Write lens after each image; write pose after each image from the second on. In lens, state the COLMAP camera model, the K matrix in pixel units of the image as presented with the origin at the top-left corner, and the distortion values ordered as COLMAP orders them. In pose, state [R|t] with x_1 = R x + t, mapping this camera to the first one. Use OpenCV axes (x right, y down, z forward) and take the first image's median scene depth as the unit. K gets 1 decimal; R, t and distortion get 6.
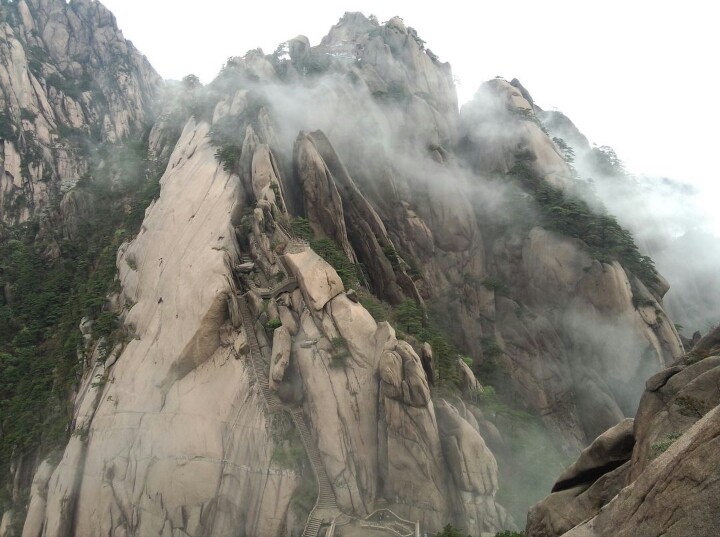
lens RADIAL K [[539.1, 0, 351.4], [0, 539.1, 265.0], [0, 0, 1]] dist [0.073315, -0.107528]
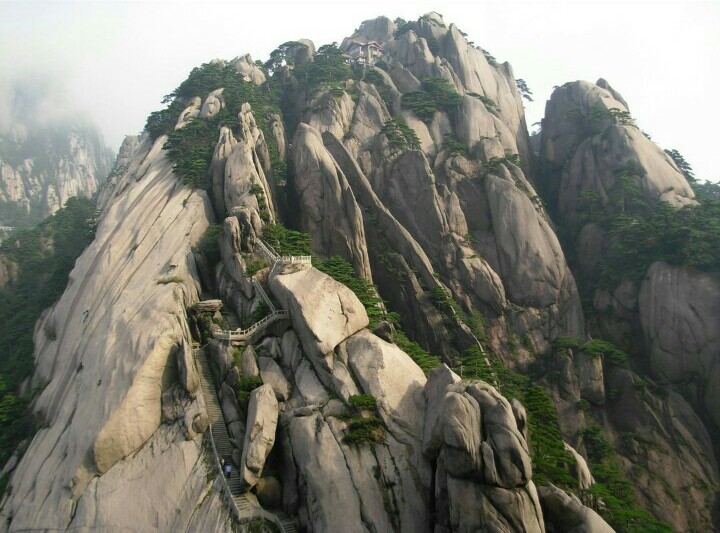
lens RADIAL K [[763.0, 0, 360.0], [0, 763.0, 266.5], [0, 0, 1]] dist [-0.195662, 0.034879]
pose [[0.999881, -0.006061, -0.014201, -0.010048], [0.003752, 0.987551, -0.157254, 0.102097], [0.014977, 0.157182, 0.987456, 0.149301]]
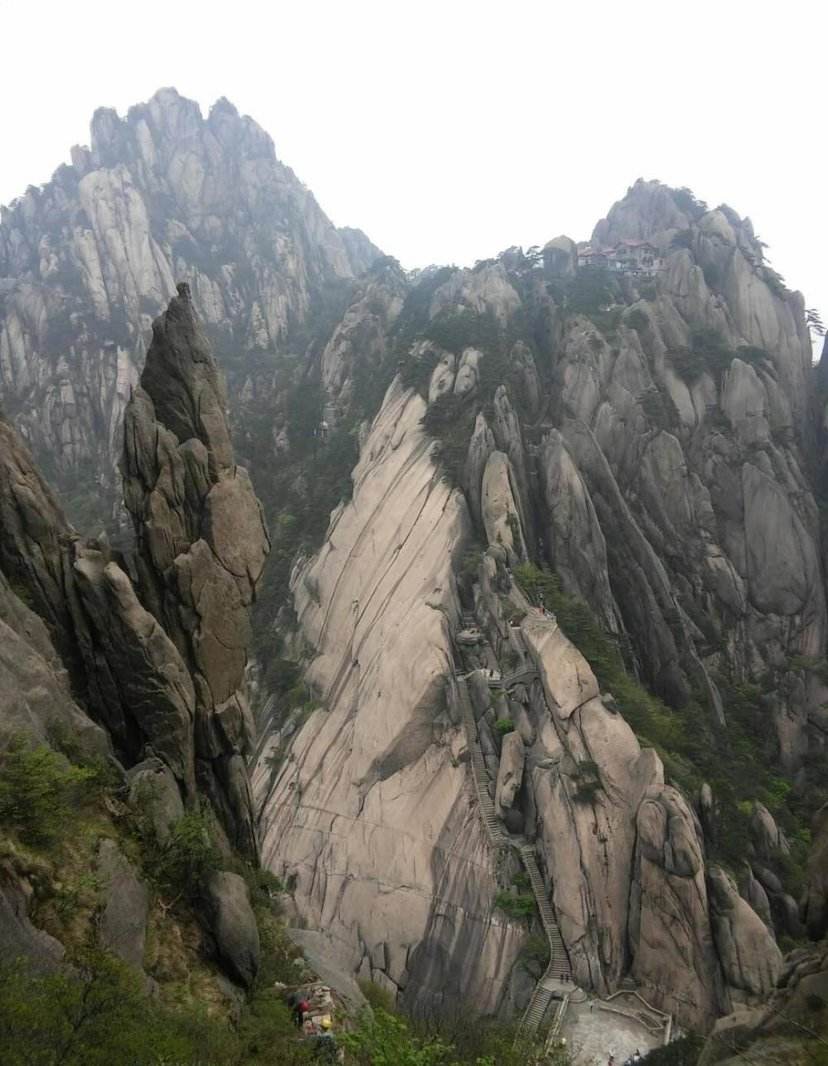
lens RADIAL K [[881.2, 0, 413.3], [0, 881.2, 573.9], [0, 0, 1]] dist [0.098322, -0.227376]
pose [[0.971577, 0.066299, -0.227248, 0.003759], [-0.058780, 0.997481, 0.039708, -0.136487], [0.229308, -0.025222, 0.973027, -0.230509]]
